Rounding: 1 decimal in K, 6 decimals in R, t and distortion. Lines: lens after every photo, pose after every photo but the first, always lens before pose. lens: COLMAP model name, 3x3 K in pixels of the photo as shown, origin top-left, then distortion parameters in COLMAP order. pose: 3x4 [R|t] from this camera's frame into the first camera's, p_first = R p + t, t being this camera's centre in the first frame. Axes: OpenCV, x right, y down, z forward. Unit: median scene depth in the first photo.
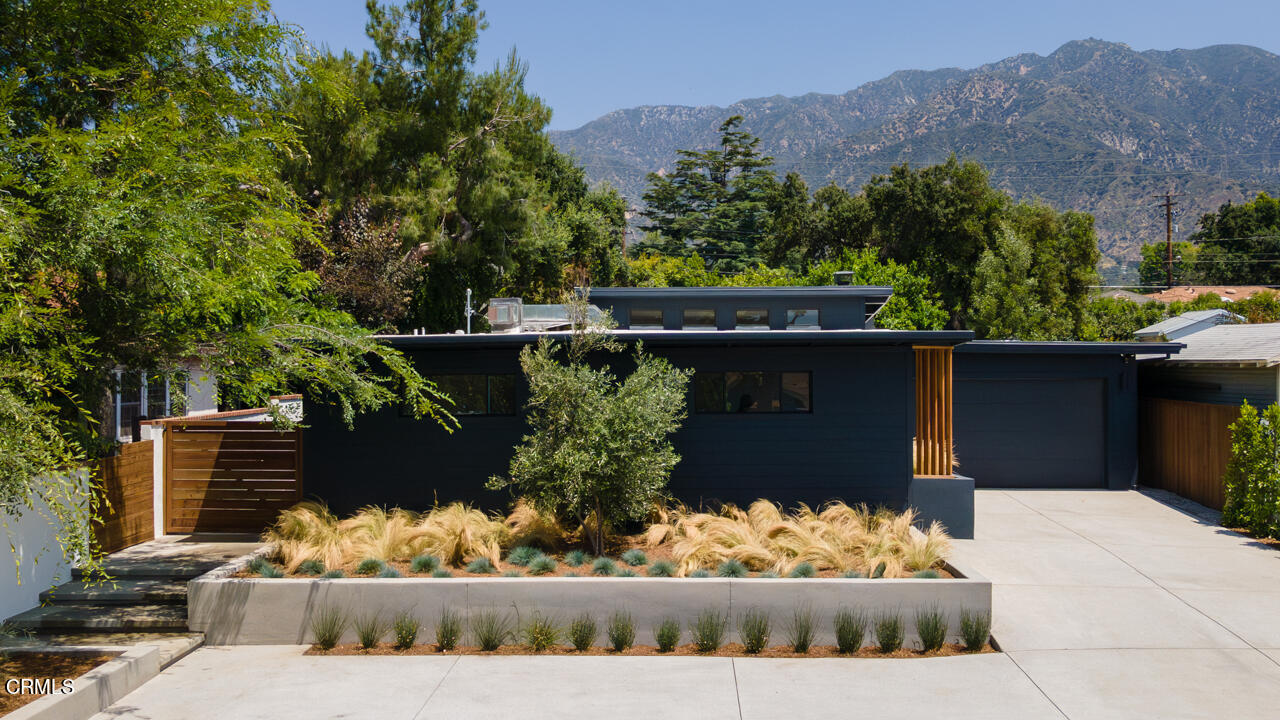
lens RADIAL K [[1181.8, 0, 640.0], [0, 1181.8, 360.0], [0, 0, 1]] dist [0.011528, 0.007463]
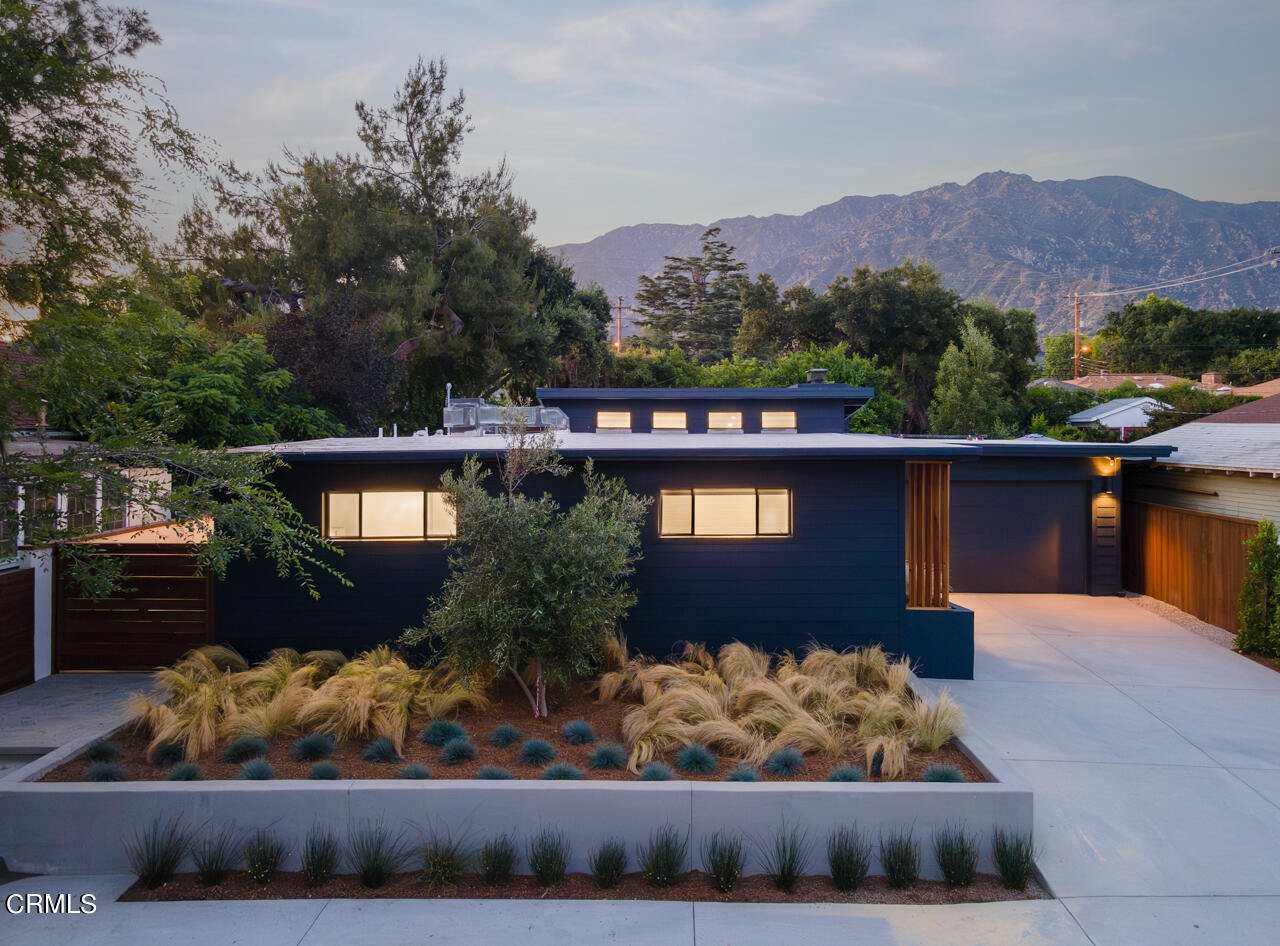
lens RADIAL K [[959.4, 0, 641.6], [0, 959.4, 436.6], [0, 0, 1]] dist [0.002960, 0.078346]
pose [[0.999986, 0.002708, 0.004541, 0.016949], [-0.002743, 0.999966, 0.007827, -0.019676], [-0.004520, -0.007839, 0.999959, 0.159987]]
